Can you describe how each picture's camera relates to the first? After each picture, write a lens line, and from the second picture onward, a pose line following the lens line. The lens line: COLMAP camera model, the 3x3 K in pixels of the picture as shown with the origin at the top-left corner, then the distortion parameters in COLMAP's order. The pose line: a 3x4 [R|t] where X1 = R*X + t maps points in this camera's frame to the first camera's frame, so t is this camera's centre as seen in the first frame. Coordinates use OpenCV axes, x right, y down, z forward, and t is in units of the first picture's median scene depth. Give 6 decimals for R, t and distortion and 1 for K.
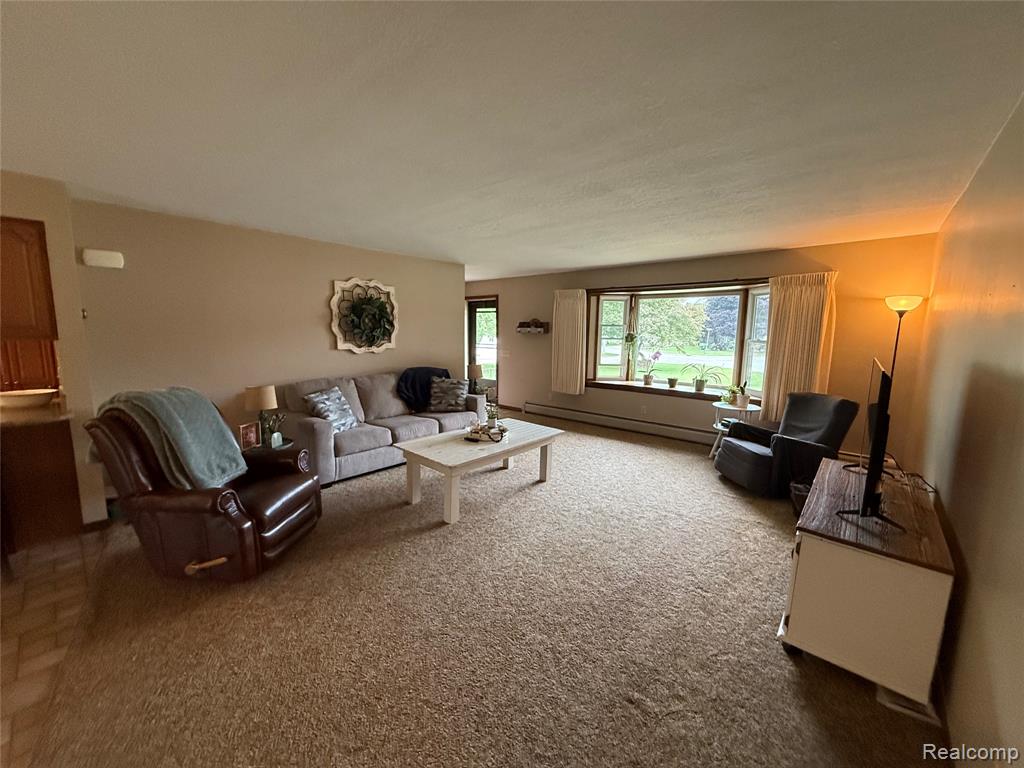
lens RADIAL K [[410.9, 0, 508.5], [0, 410.9, 382.6], [0, 0, 1]] dist [0.000388, 0.000525]
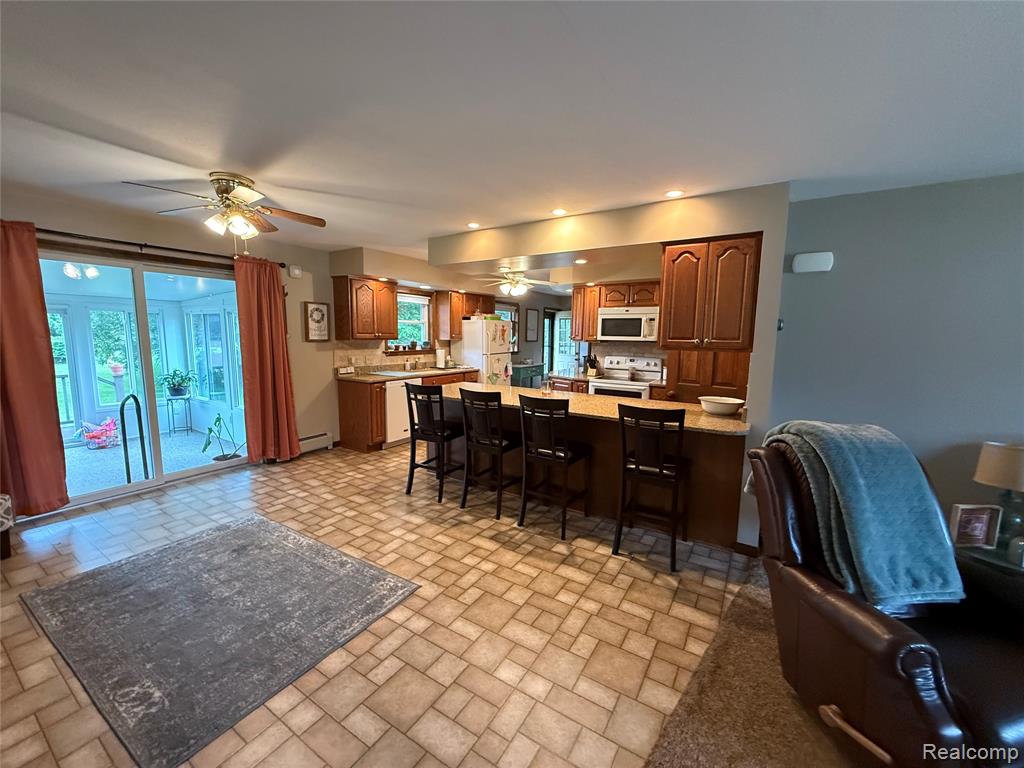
lens RADIAL K [[410.9, 0, 508.6], [0, 410.9, 381.4], [0, 0, 1]] dist [0.000388, 0.000525]
pose [[0.169708, 0.110936, -0.979231, -0.246921], [-0.138877, 0.986420, 0.087682, -0.042906], [0.975660, 0.121112, 0.182810, 0.285694]]
